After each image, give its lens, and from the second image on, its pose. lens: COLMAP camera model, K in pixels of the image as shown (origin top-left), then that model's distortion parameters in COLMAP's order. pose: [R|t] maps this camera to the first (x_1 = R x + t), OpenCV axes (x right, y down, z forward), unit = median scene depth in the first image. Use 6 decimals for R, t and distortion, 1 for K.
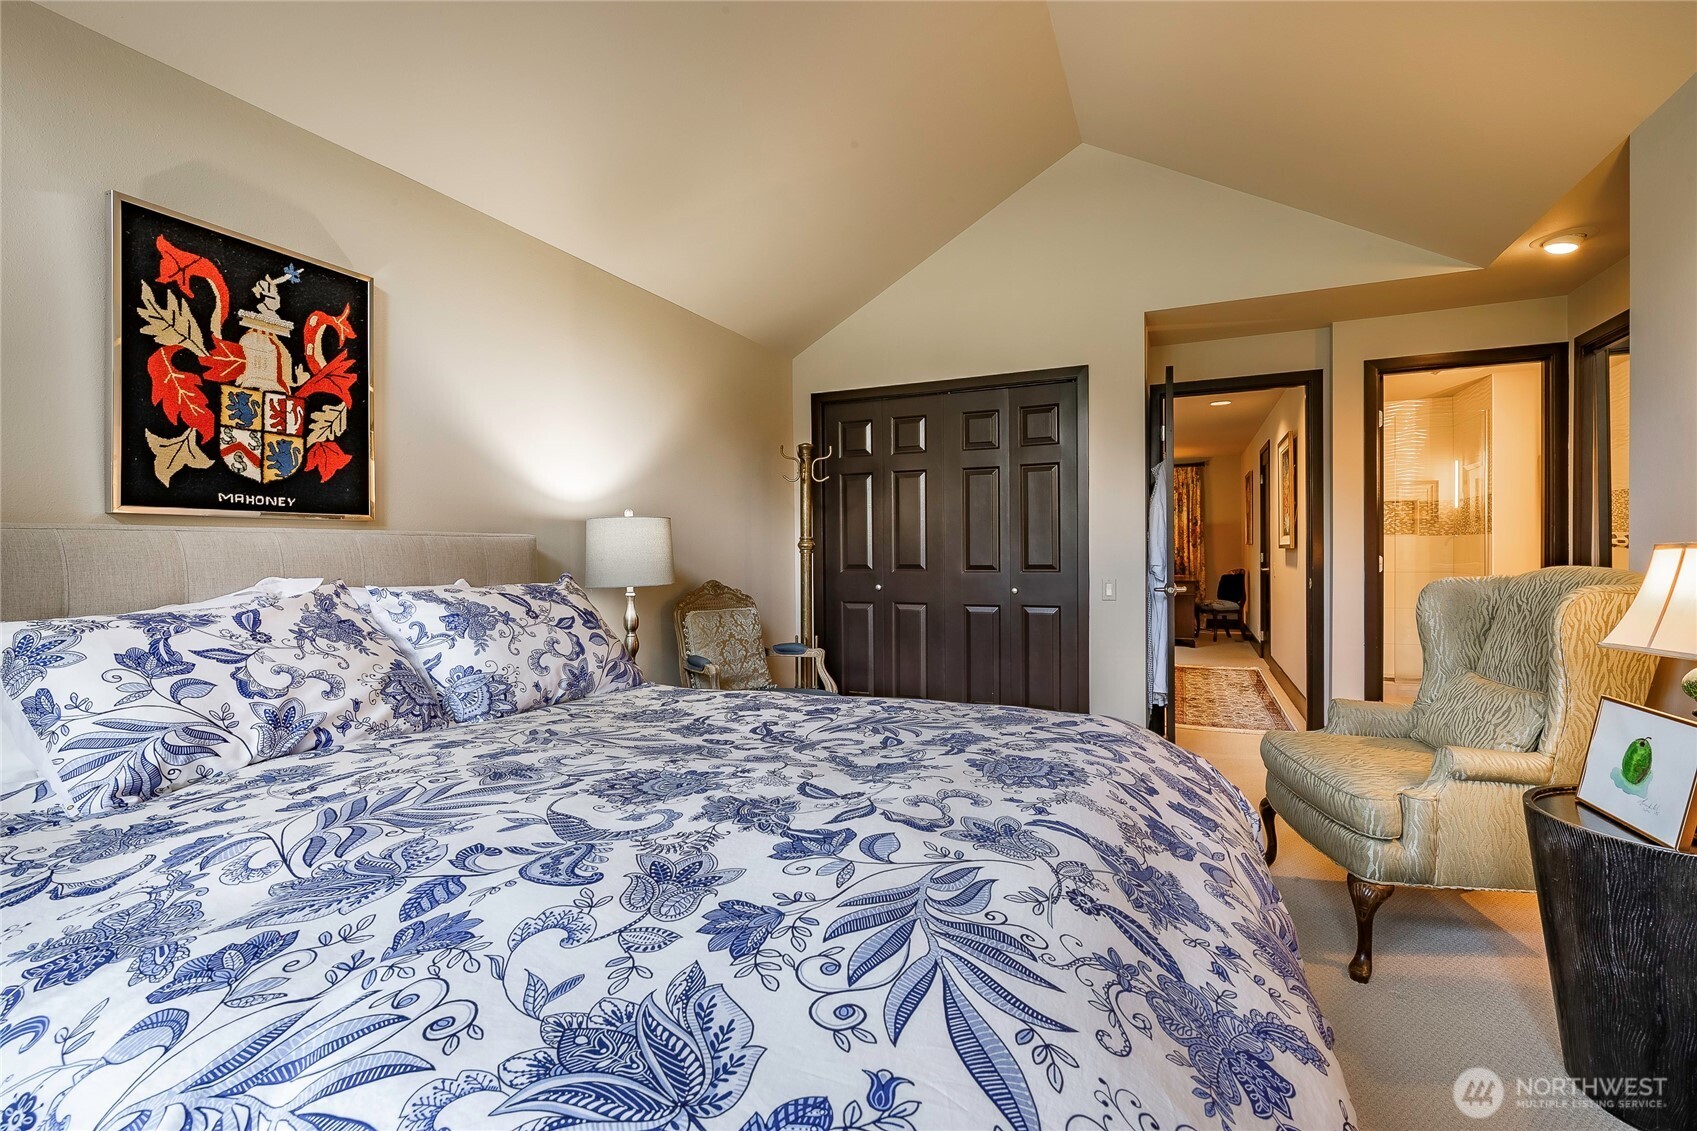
lens RADIAL K [[737.2, 0, 851.2], [0, 737.2, 558.6], [0, 0, 1]] dist [-0.016034, 0.000910]
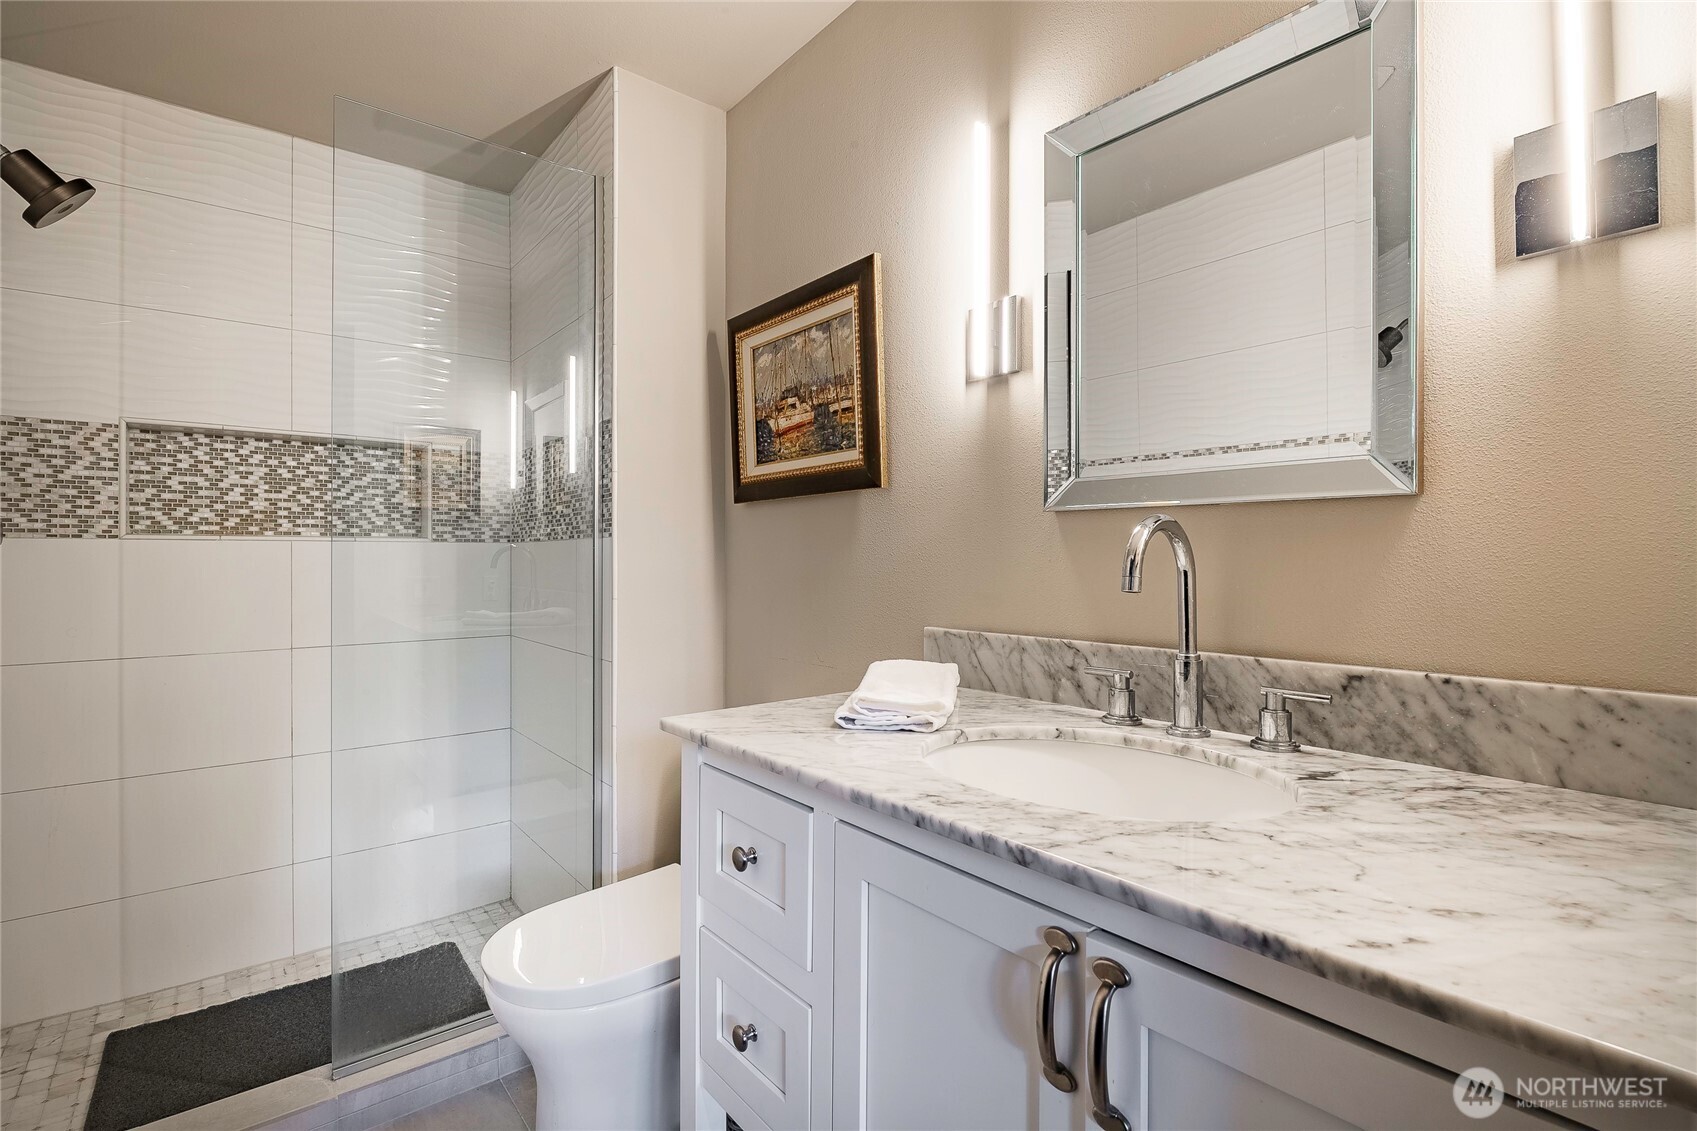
lens RADIAL K [[807.1, 0, 850.6], [0, 807.1, 562.8], [0, 0, 1]] dist [0.001356, 0.000088]
pose [[0.454895, 0.006543, 0.890521, 0.508832], [0.007334, 0.999912, -0.011094, -0.014553], [-0.890515, 0.011578, 0.454807, 0.623499]]
